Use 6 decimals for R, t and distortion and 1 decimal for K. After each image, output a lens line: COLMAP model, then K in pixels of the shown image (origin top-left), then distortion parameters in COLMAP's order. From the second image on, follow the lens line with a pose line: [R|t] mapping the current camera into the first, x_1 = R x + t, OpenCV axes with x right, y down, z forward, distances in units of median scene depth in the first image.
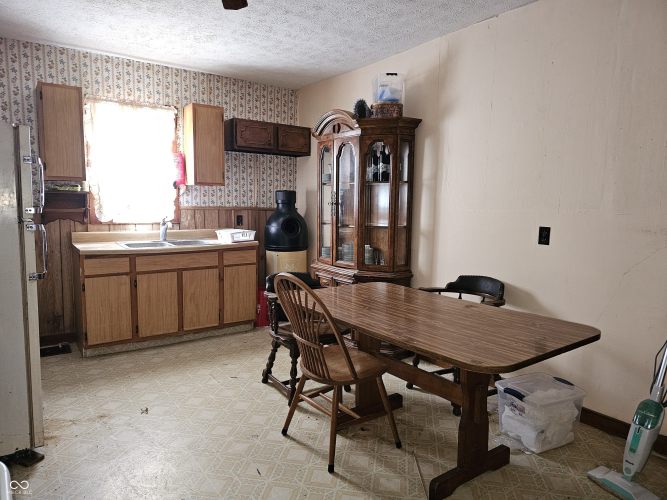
lens RADIAL K [[455.1, 0, 333.5], [0, 455.1, 248.3], [0, 0, 1]] dist [0.036124, -0.006781]
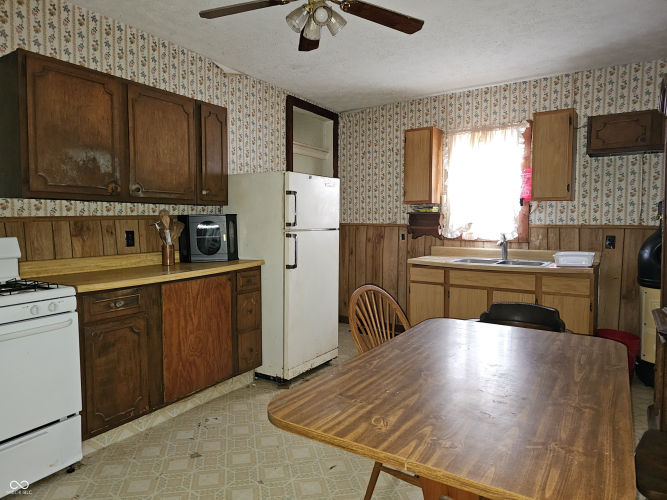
lens RADIAL K [[455.1, 0, 316.5], [0, 455.1, 242.5], [0, 0, 1]] dist [0.036124, -0.006781]
pose [[0.332147, 0.035817, -0.942547, 0.422709], [-0.094116, 0.995550, 0.004665, -0.018960], [0.938520, 0.087159, 0.334040, 0.292403]]
